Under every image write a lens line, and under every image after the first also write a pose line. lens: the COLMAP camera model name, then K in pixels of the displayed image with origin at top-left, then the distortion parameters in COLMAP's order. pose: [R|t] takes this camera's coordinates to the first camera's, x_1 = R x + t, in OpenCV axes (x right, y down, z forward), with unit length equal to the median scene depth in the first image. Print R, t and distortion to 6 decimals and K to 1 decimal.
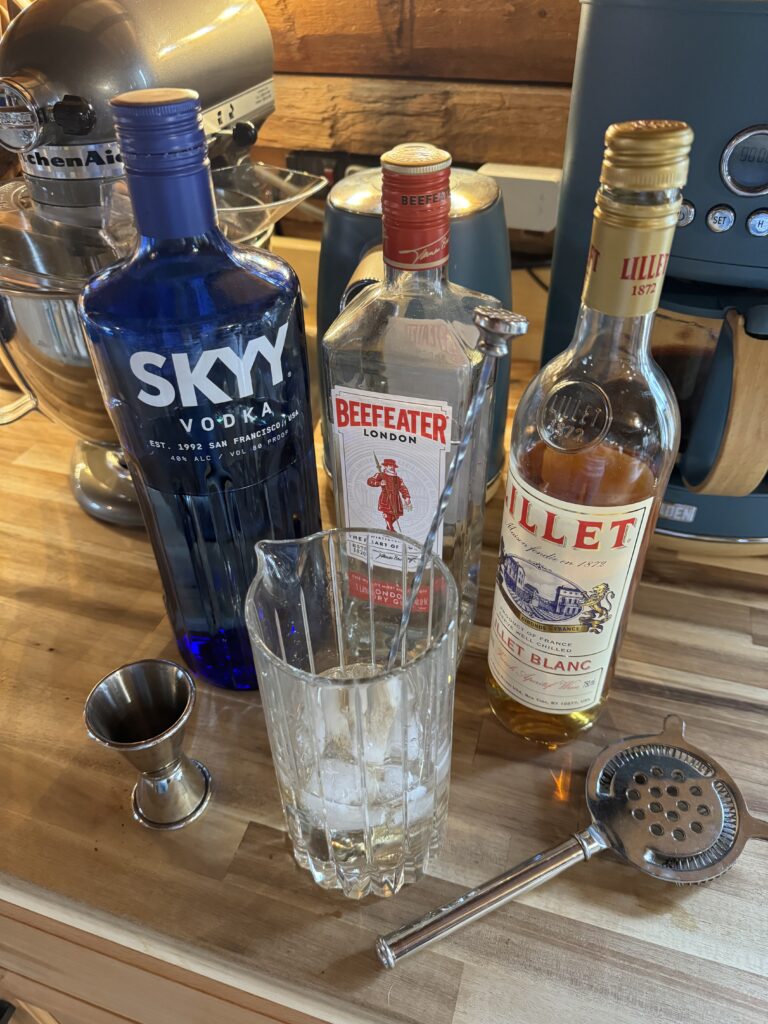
lens RADIAL K [[725.3, 0, 388.2], [0, 725.3, 516.8], [0, 0, 1]] dist [-0.001892, -0.011313]
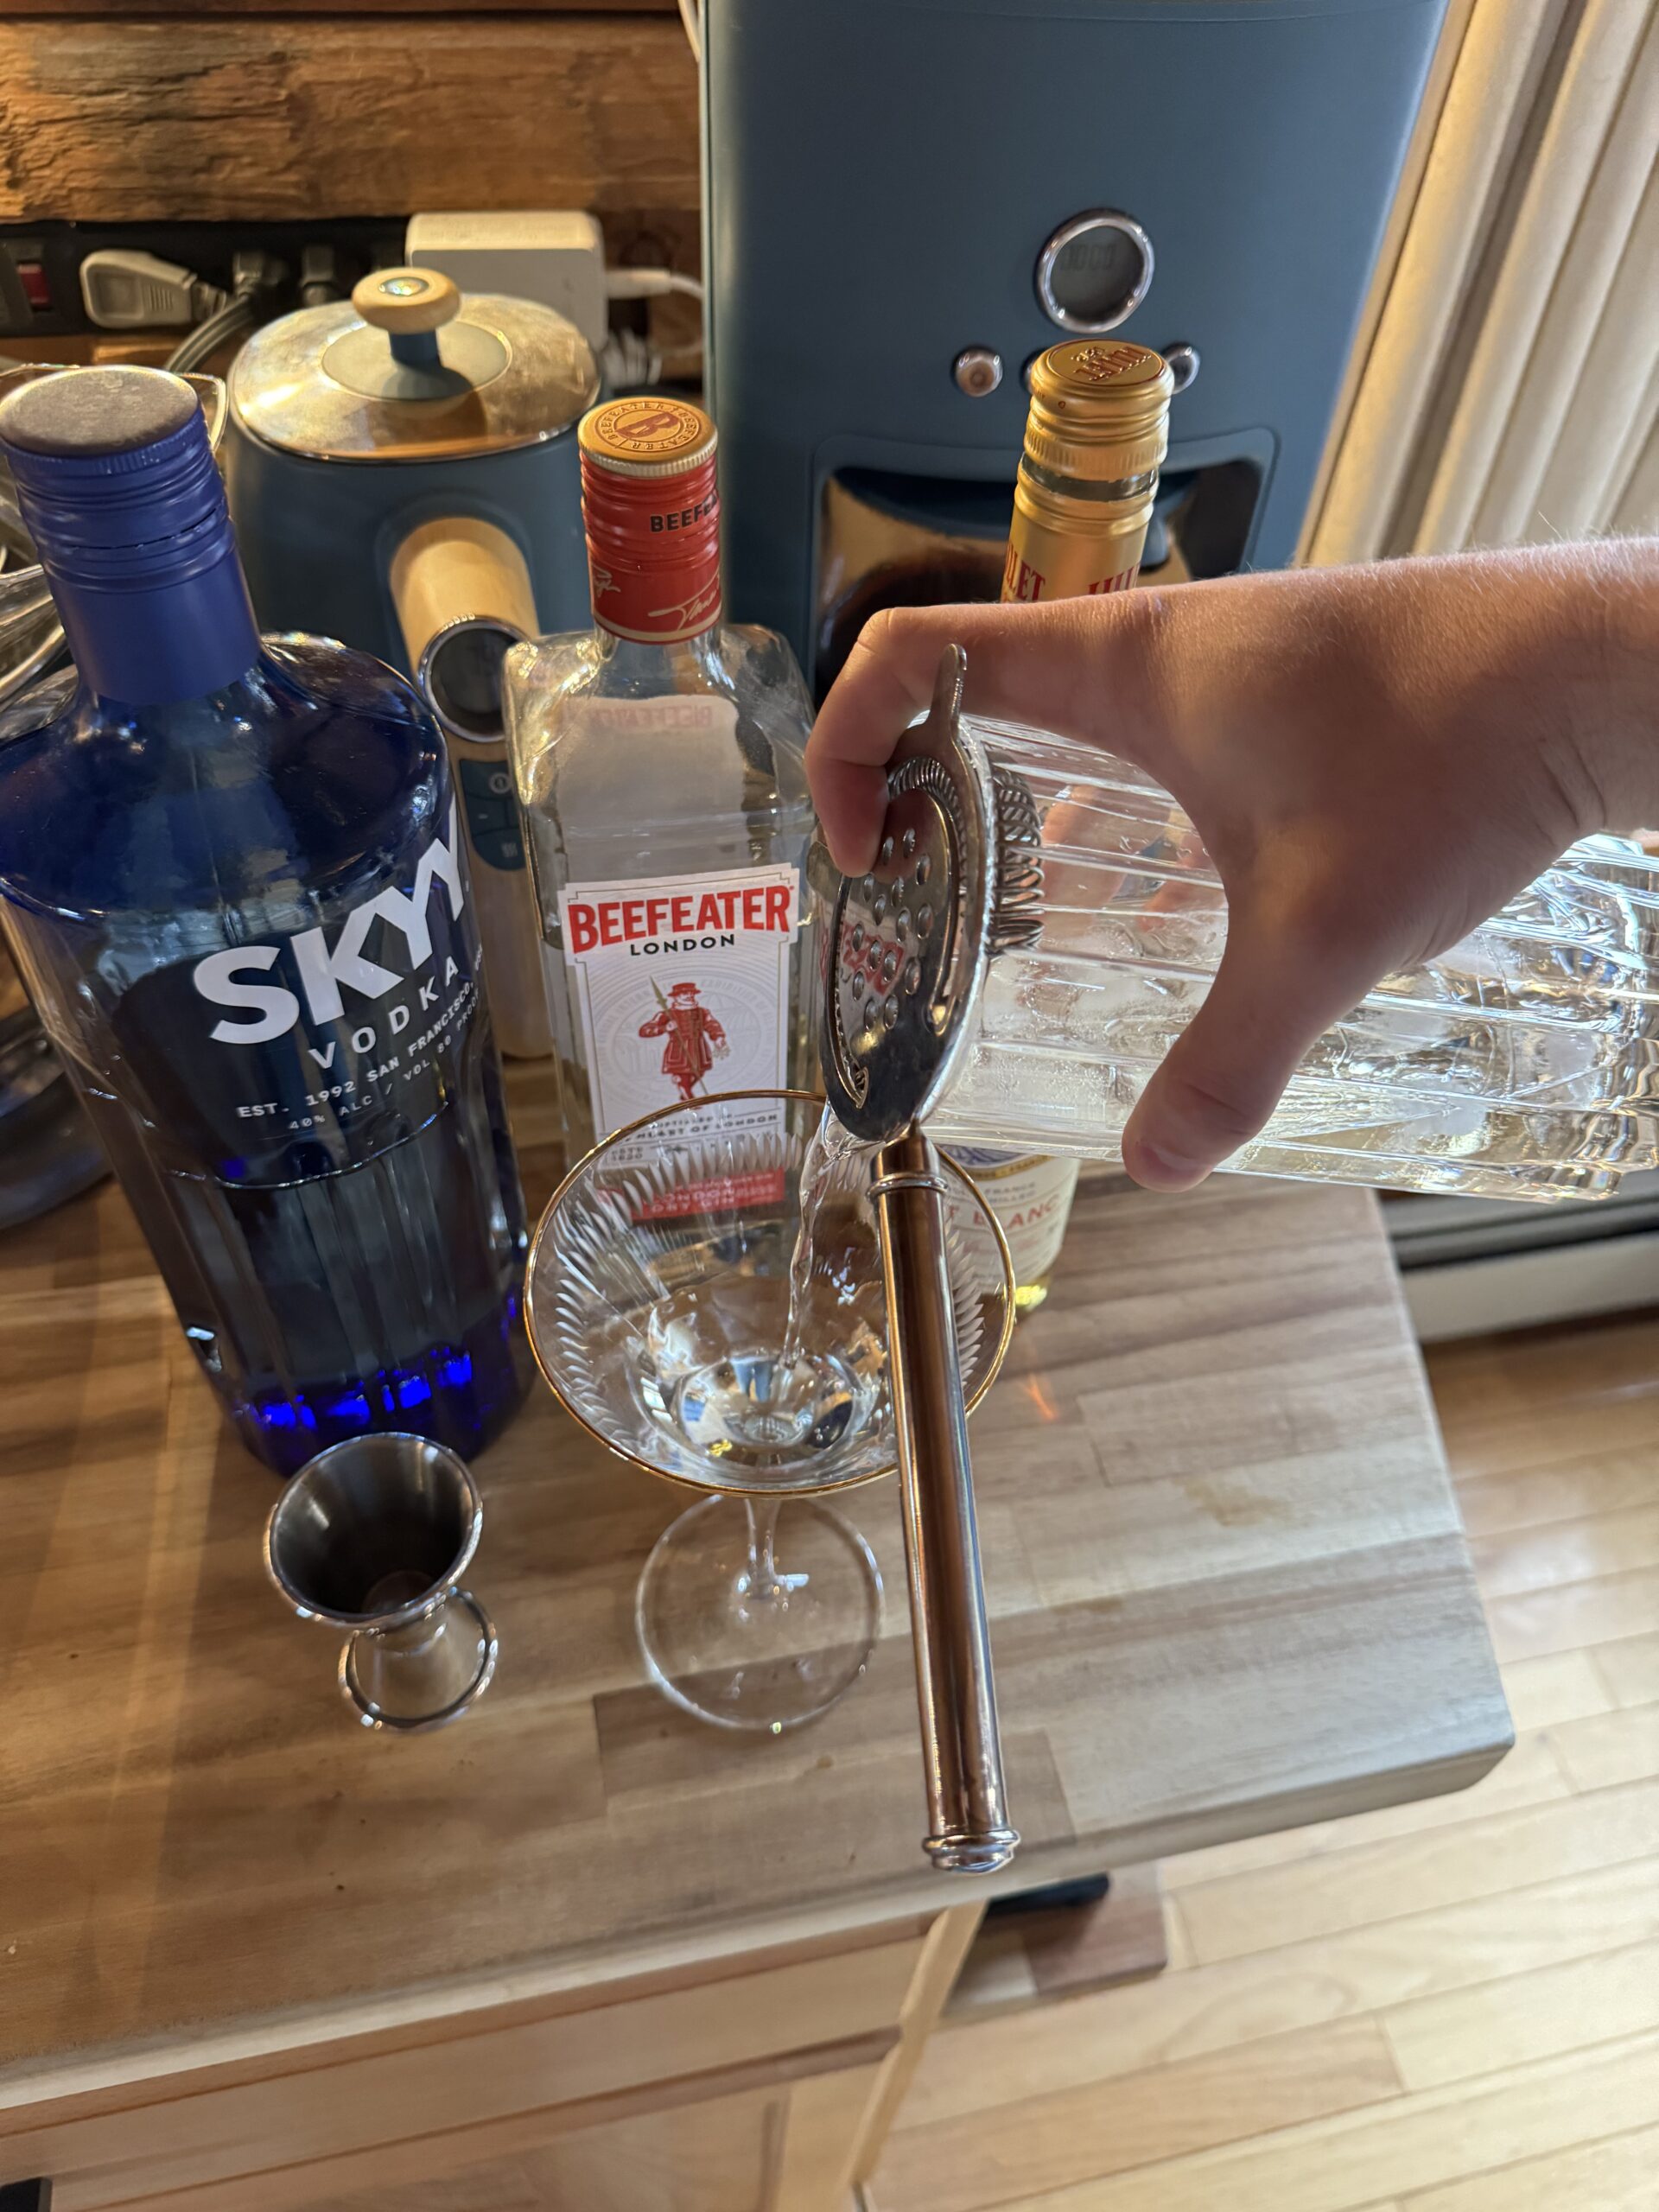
lens RADIAL K [[1566.7, 0, 820.2], [0, 1566.7, 1089.8], [0, 0, 1]] dist [-0.001892, -0.011313]
pose [[0.872136, -0.331430, 0.359907, -0.351581], [0.268554, 0.939171, 0.214093, -0.226867], [-0.408971, -0.090063, 0.908092, -0.082794]]
